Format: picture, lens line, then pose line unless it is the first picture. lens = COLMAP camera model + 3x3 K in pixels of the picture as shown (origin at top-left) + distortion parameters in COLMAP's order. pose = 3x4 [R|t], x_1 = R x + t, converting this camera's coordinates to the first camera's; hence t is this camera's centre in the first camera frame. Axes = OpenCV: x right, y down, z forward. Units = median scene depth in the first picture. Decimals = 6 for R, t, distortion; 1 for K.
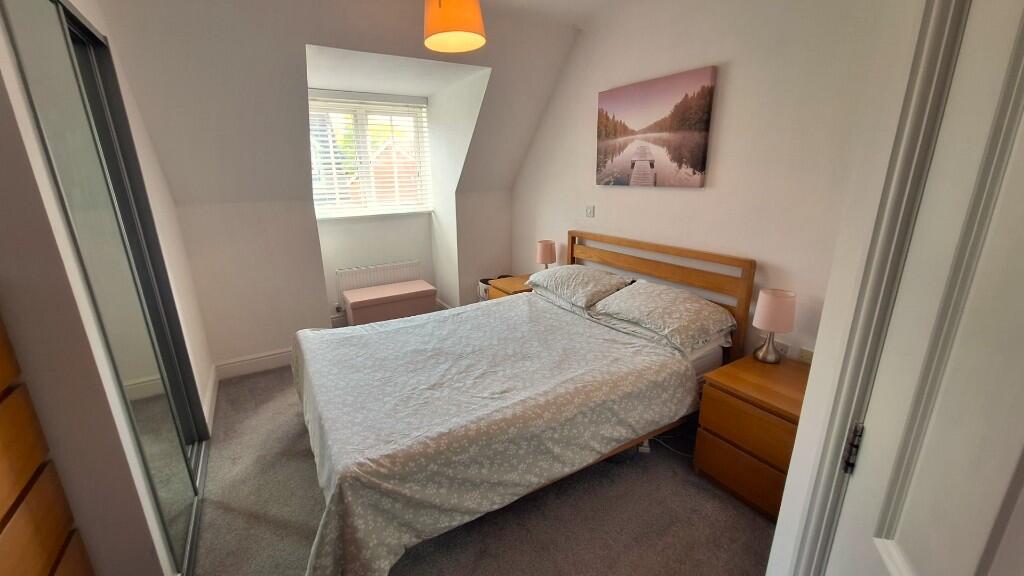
lens RADIAL K [[410.0, 0, 512.8], [0, 410.0, 290.8], [0, 0, 1]] dist [-0.002410, 0.001043]
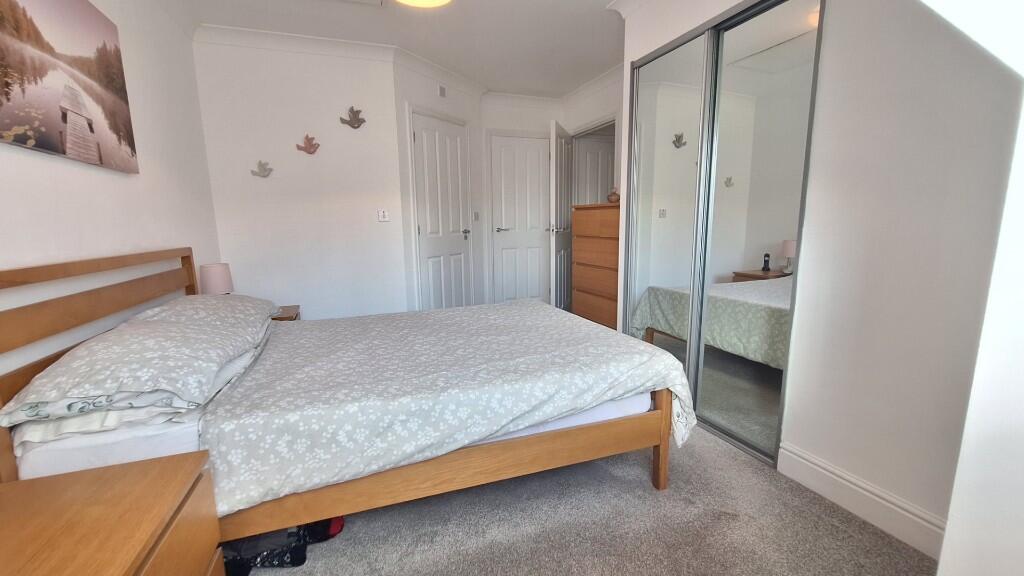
lens RADIAL K [[410.0, 0, 512.0], [0, 410.0, 289.6], [0, 0, 1]] dist [-0.002410, 0.001043]
pose [[-0.984223, -0.006657, 0.176808, -0.364283], [0.068686, 0.906545, 0.416483, -0.288052], [-0.163057, 0.422056, -0.891785, 1.481051]]
